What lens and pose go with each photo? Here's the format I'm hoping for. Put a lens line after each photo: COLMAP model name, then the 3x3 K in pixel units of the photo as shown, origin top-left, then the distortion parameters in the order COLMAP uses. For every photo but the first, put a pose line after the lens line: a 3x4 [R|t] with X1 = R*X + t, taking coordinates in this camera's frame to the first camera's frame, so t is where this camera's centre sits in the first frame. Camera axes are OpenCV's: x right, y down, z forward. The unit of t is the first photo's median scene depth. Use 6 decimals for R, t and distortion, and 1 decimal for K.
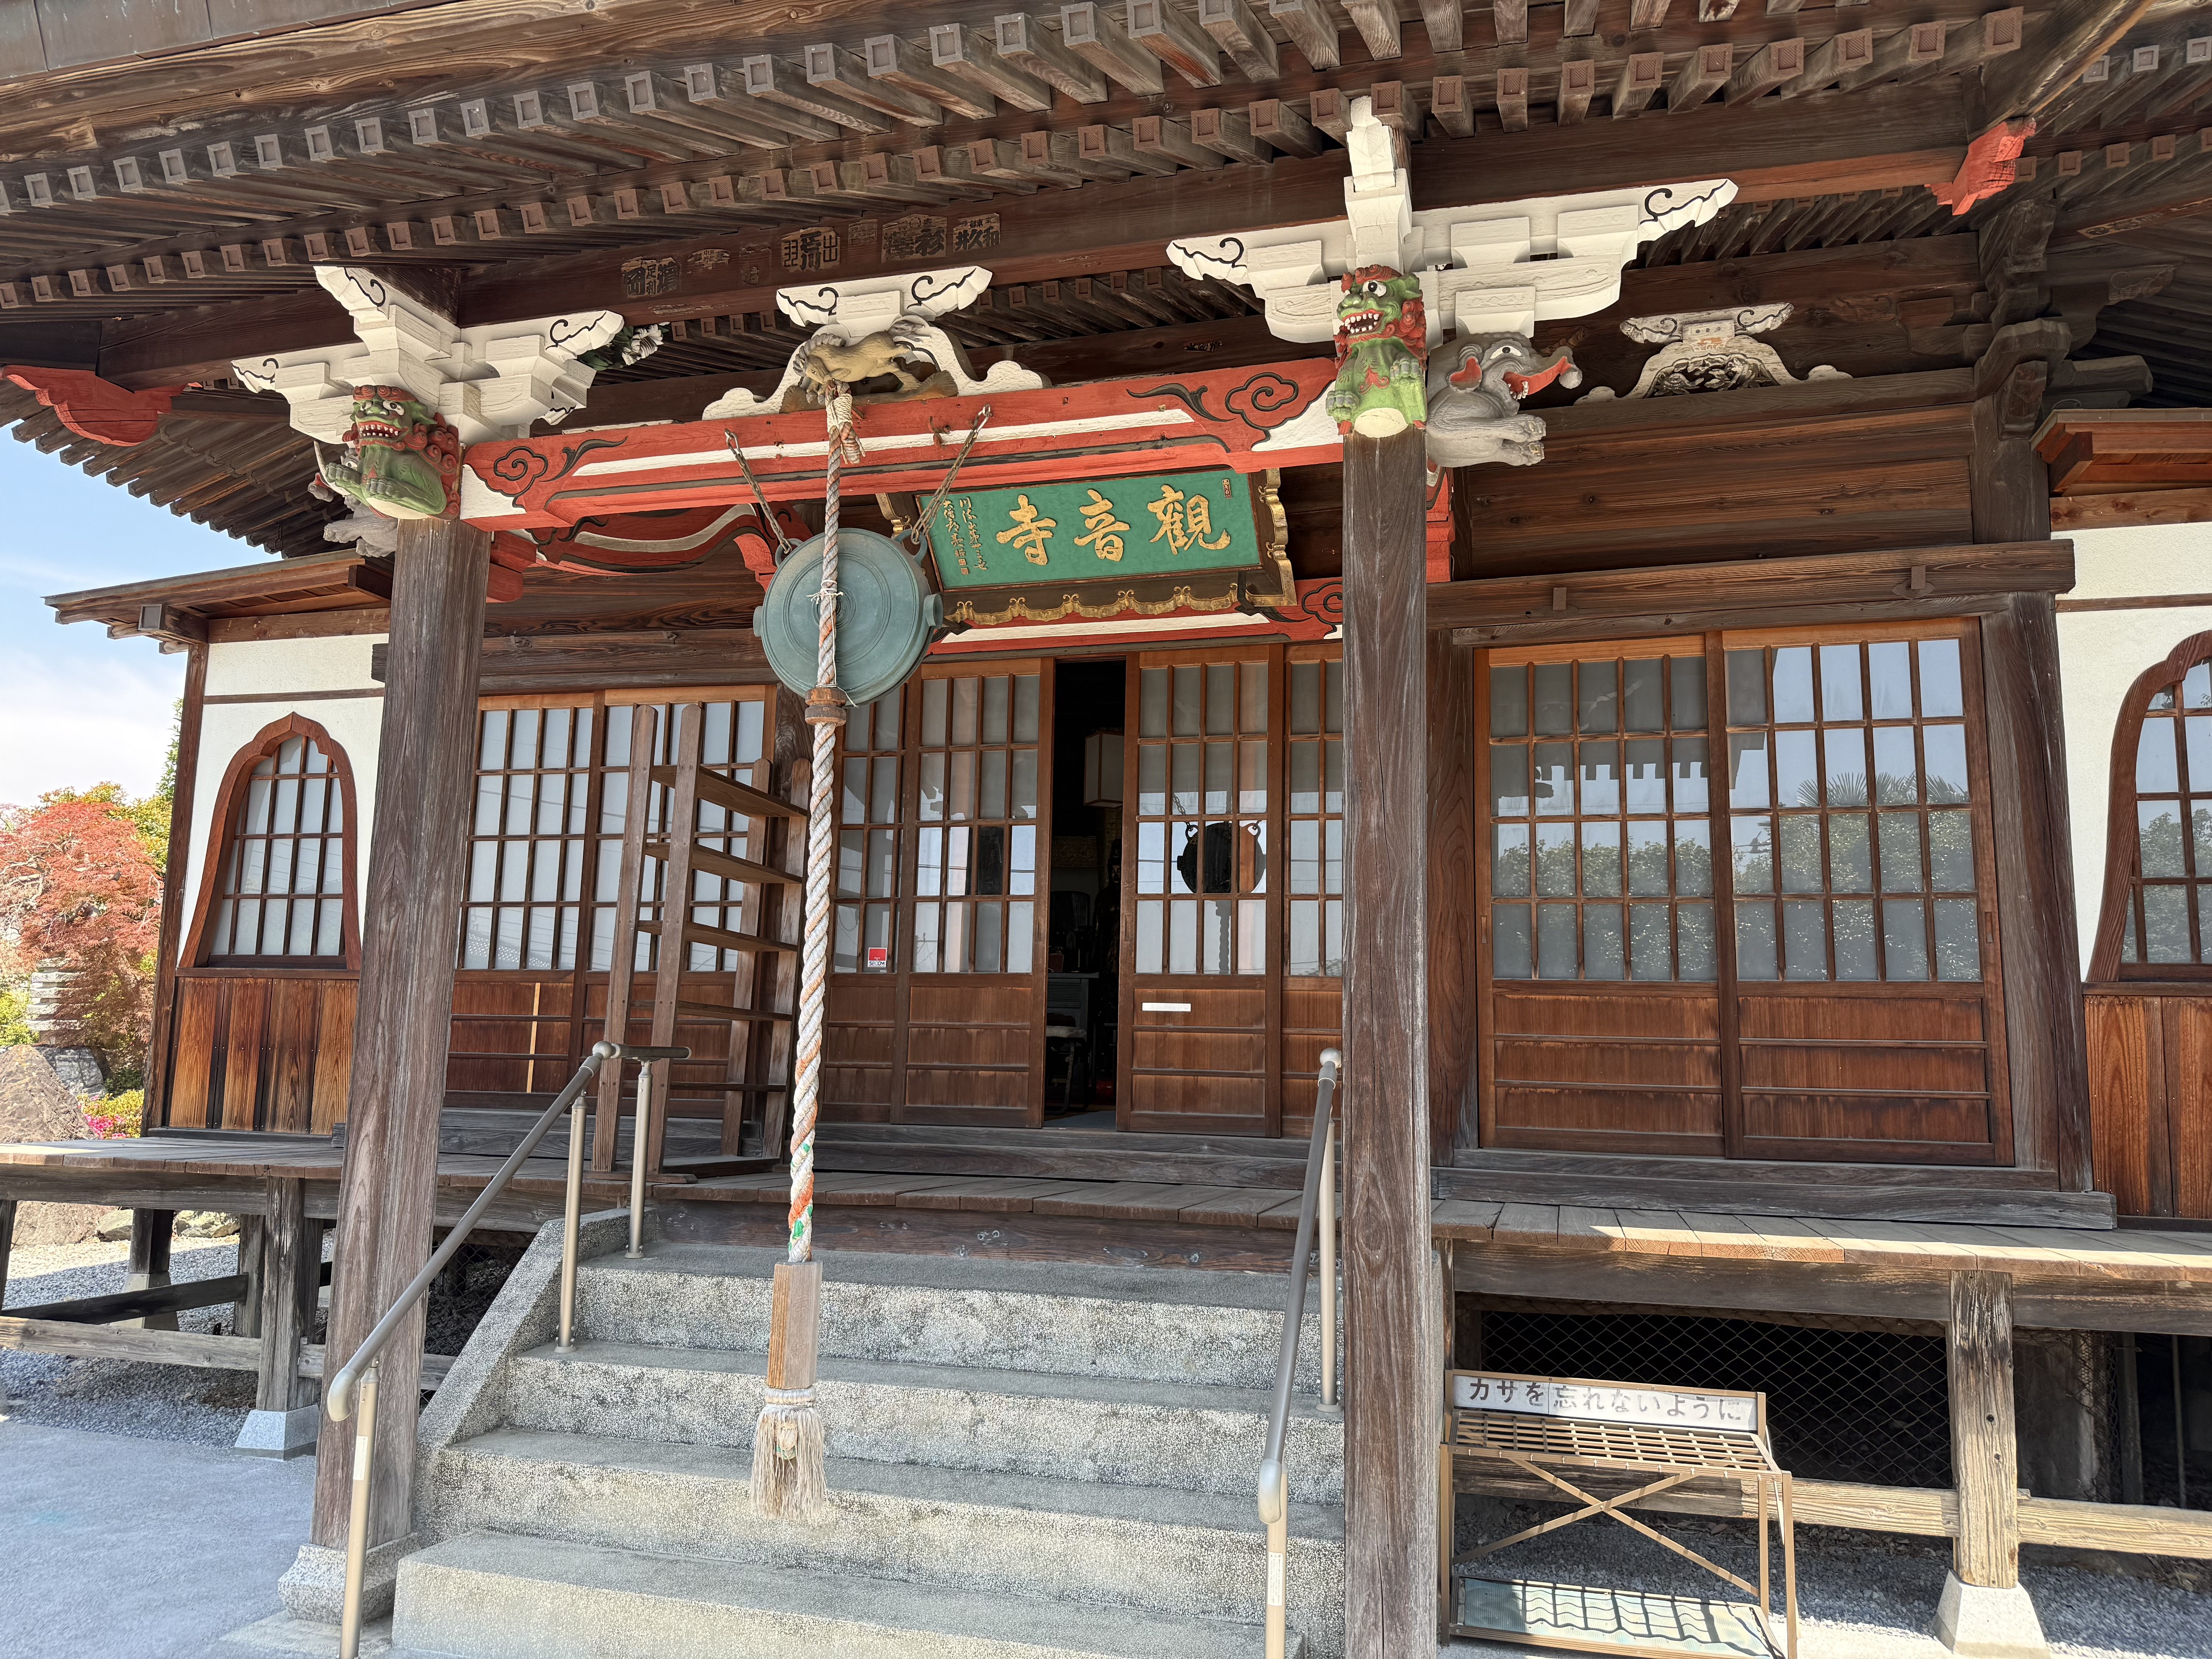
lens RADIAL K [[1549.8, 0, 1106.8], [0, 1549.8, 869.2], [0, 0, 1]] dist [0.134375, -0.173810]
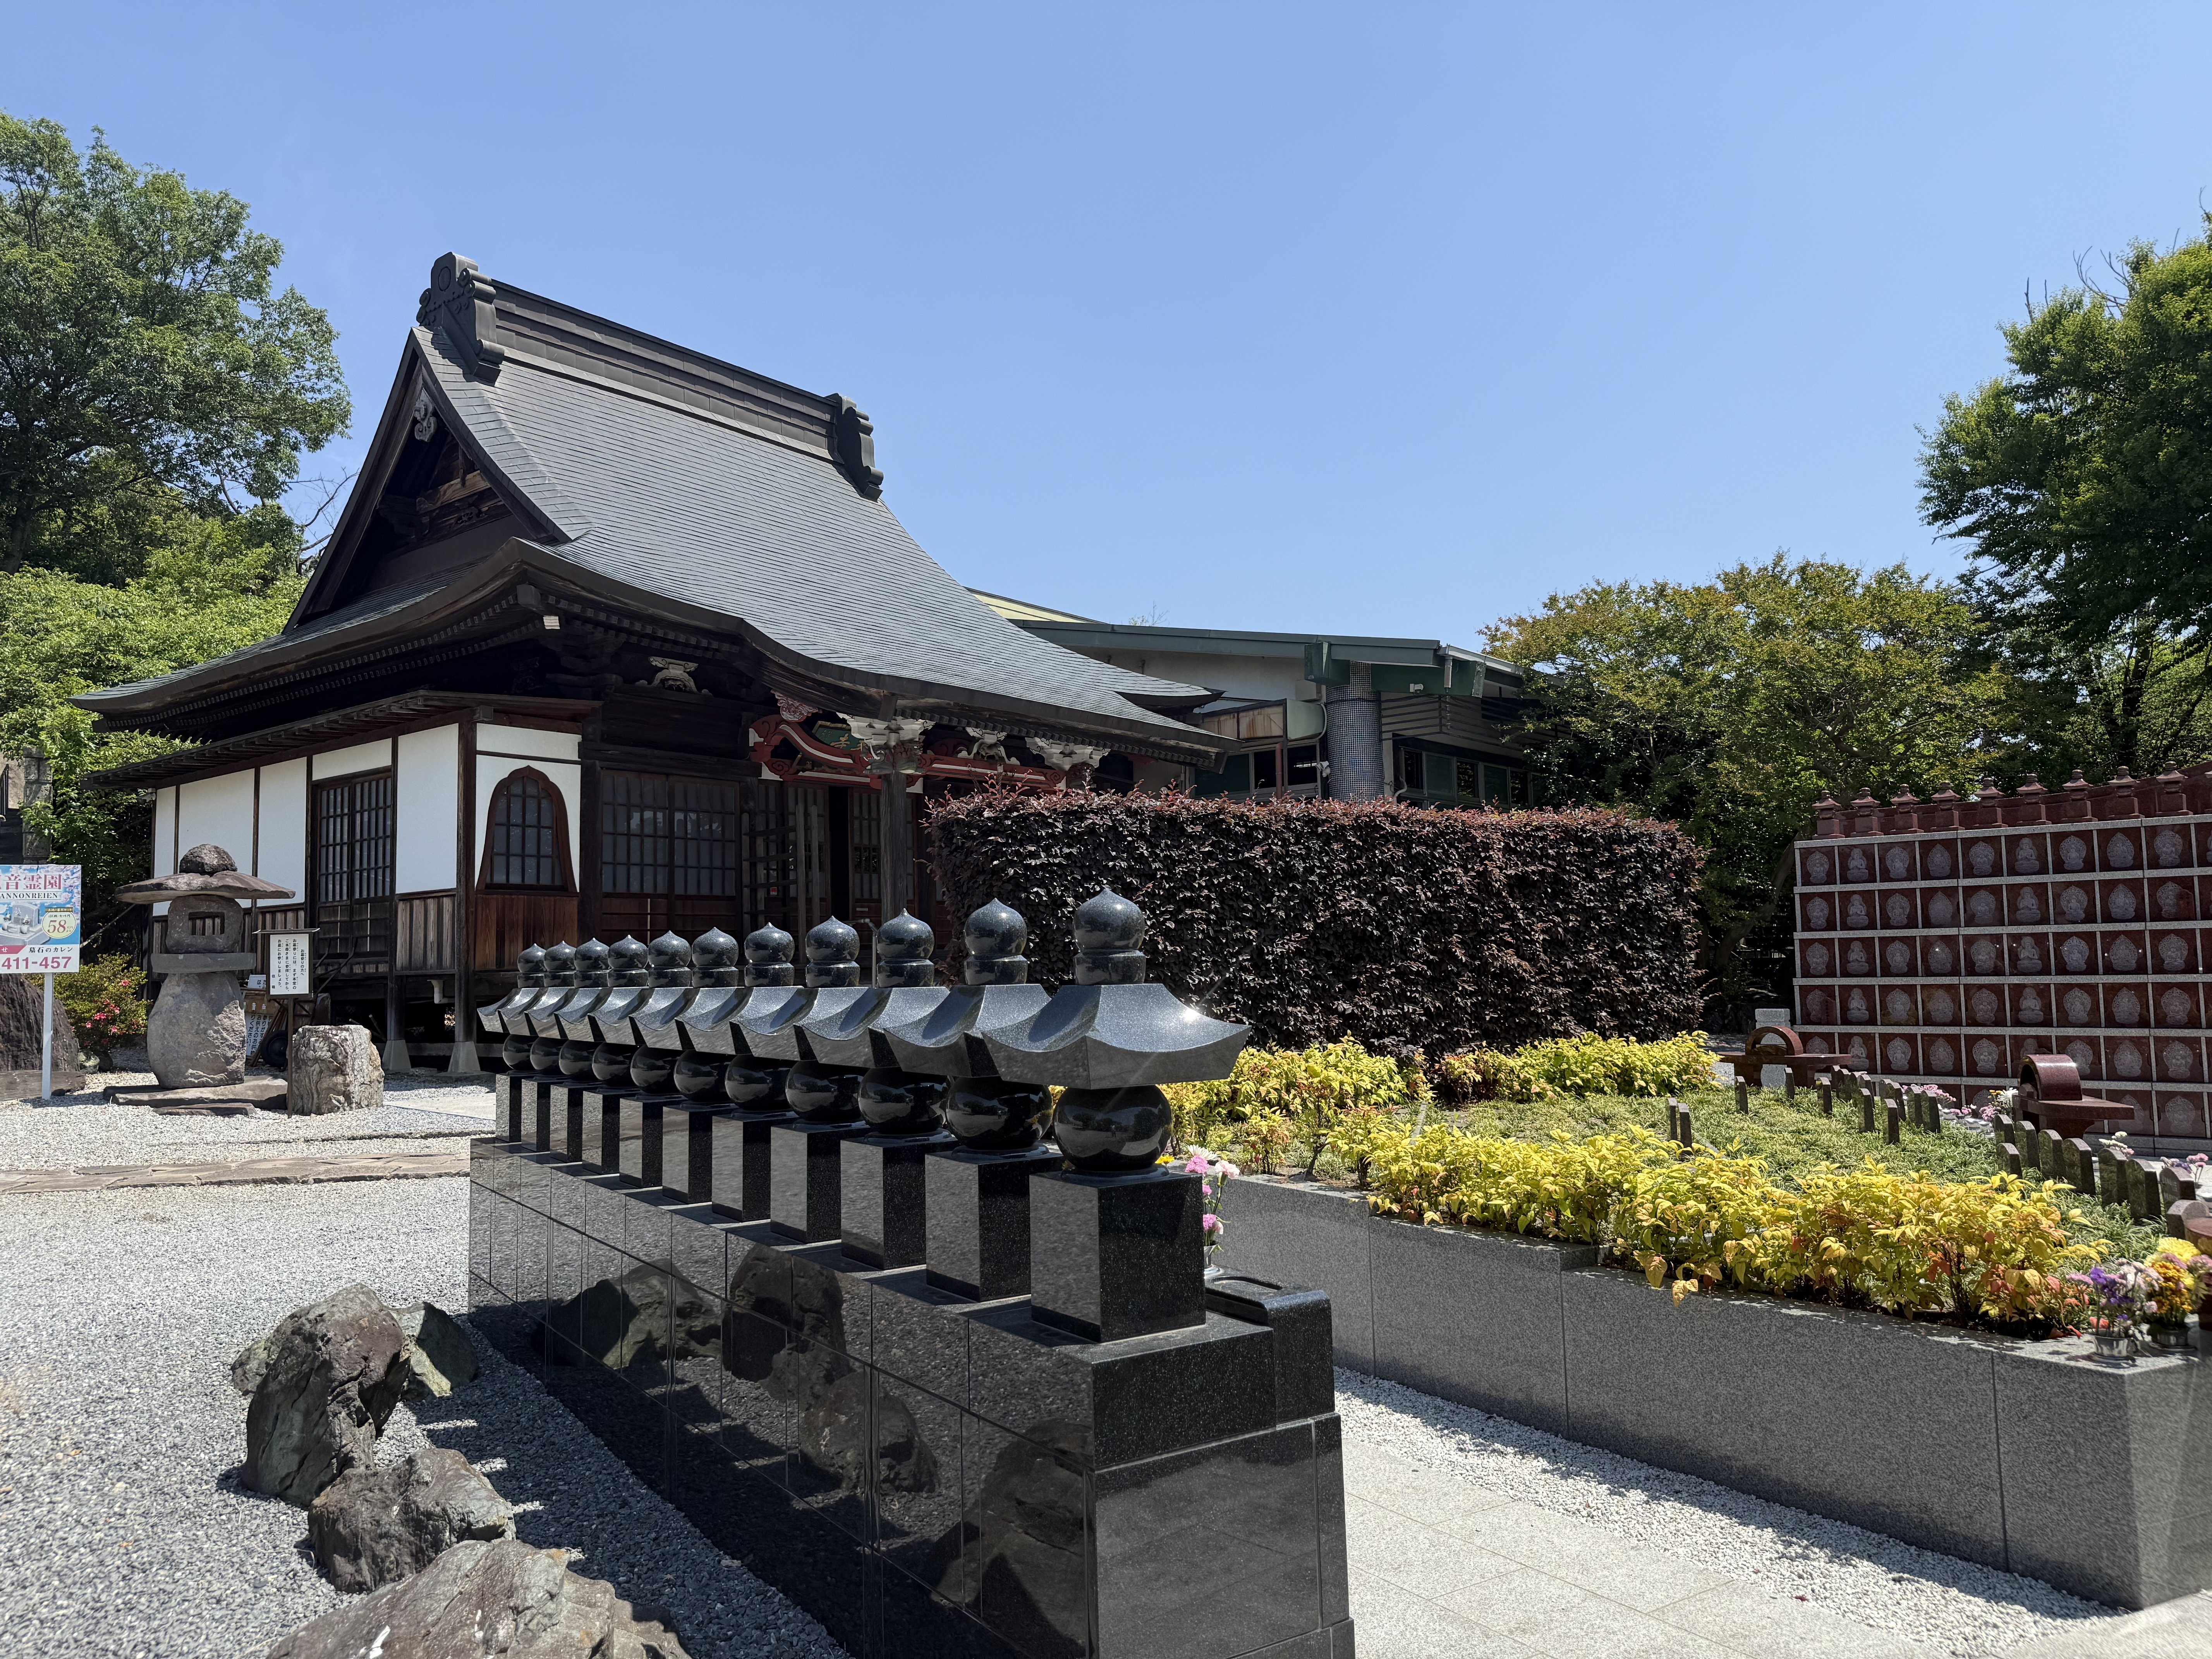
lens RADIAL K [[1549.8, 0, 1106.8], [0, 1549.8, 869.2], [0, 0, 1]] dist [0.134375, -0.173810]
pose [[0.394951, 0.025669, 0.918343, -2.092781], [-0.078184, 0.996922, 0.005759, -0.036041], [-0.915369, -0.074074, 0.395743, -0.499943]]
